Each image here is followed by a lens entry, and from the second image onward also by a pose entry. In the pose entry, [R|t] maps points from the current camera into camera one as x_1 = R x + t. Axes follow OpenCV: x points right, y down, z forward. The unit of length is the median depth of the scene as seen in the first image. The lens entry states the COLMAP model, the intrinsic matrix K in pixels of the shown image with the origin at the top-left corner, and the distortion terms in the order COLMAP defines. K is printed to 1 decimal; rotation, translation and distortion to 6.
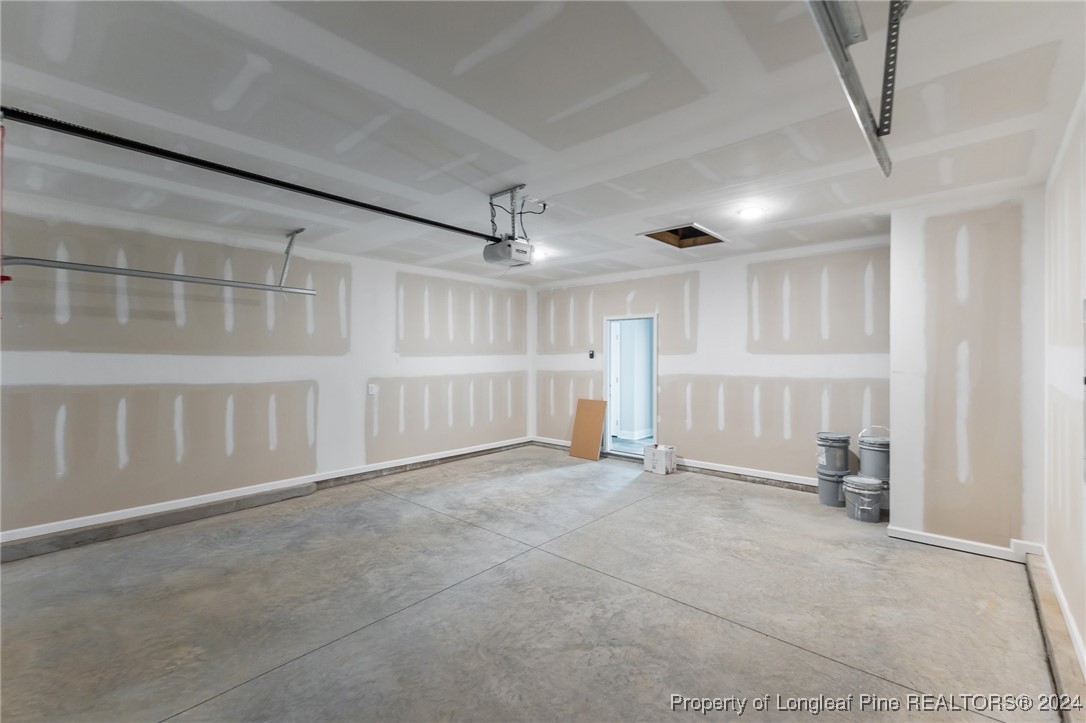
lens RADIAL K [[479.1, 0, 544.6], [0, 479.1, 367.6], [0, 0, 1]] dist [0.002448, -0.000167]
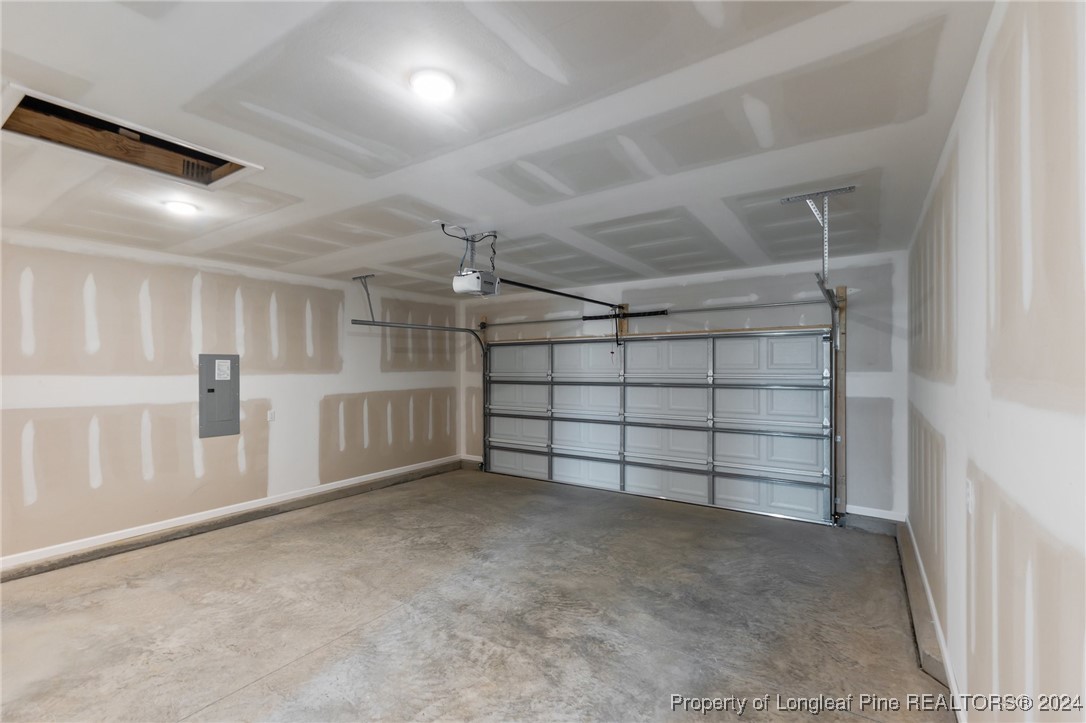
lens RADIAL K [[479.1, 0, 544.6], [0, 479.1, 367.6], [0, 0, 1]] dist [0.002448, -0.000167]
pose [[-0.989747, 0.007454, -0.142636, -0.063434], [0.003846, 0.999666, 0.025558, -0.075250], [0.142779, 0.024747, -0.989445, 1.979447]]
